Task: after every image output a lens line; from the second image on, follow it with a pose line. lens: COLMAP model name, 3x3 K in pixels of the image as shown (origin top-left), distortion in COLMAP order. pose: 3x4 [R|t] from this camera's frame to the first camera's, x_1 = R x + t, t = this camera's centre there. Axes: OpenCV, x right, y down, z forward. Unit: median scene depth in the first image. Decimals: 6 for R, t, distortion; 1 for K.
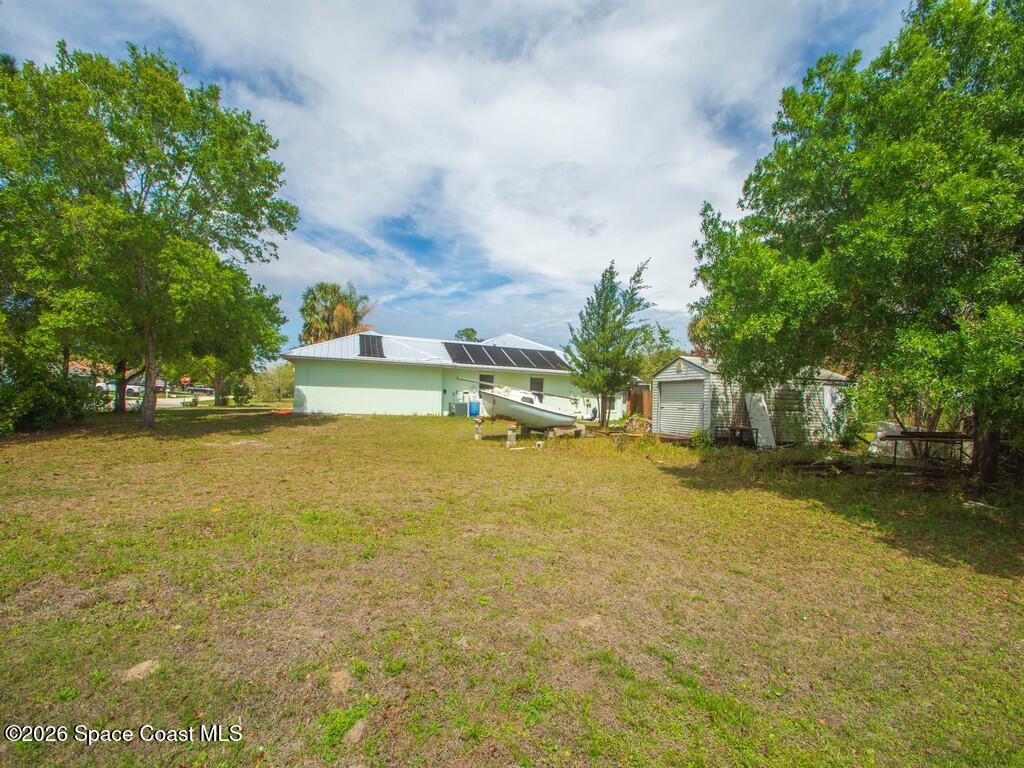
lens RADIAL K [[446.6, 0, 507.3], [0, 446.6, 398.4], [0, 0, 1]] dist [-0.000898, 0.000037]
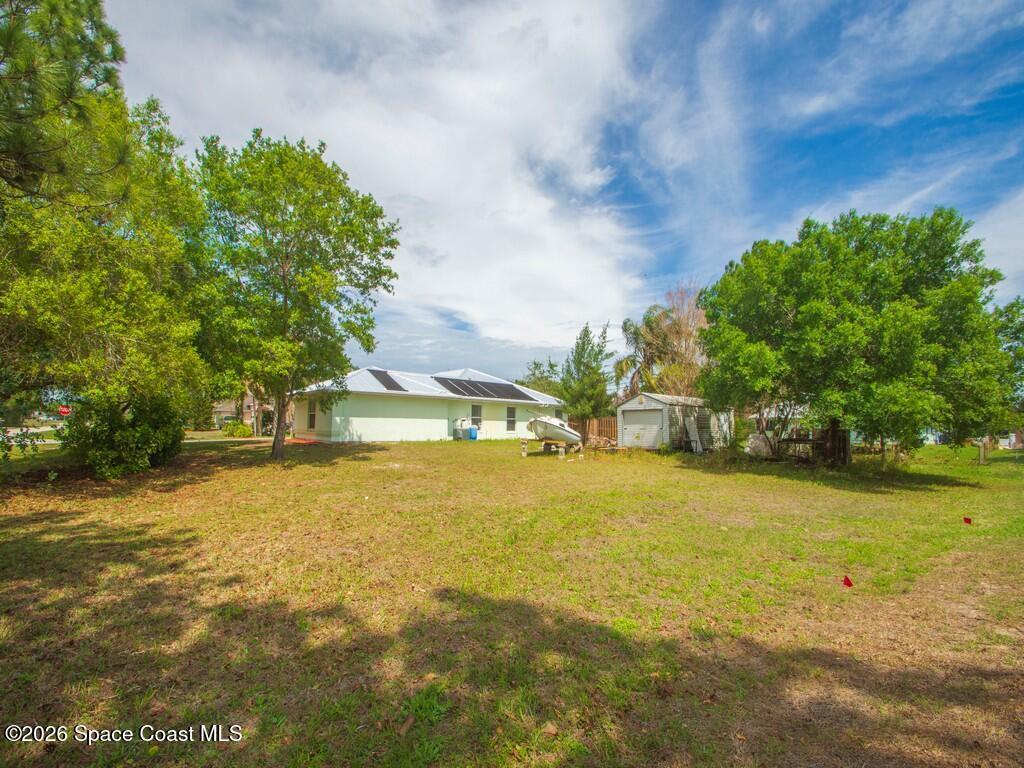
lens RADIAL K [[446.6, 0, 507.3], [0, 446.6, 398.4], [0, 0, 1]] dist [-0.000898, 0.000037]
pose [[0.935413, -0.002632, 0.353547, -0.428179], [0.021352, 0.998568, -0.049057, -0.011111], [-0.352912, 0.053437, 0.934129, -0.163764]]
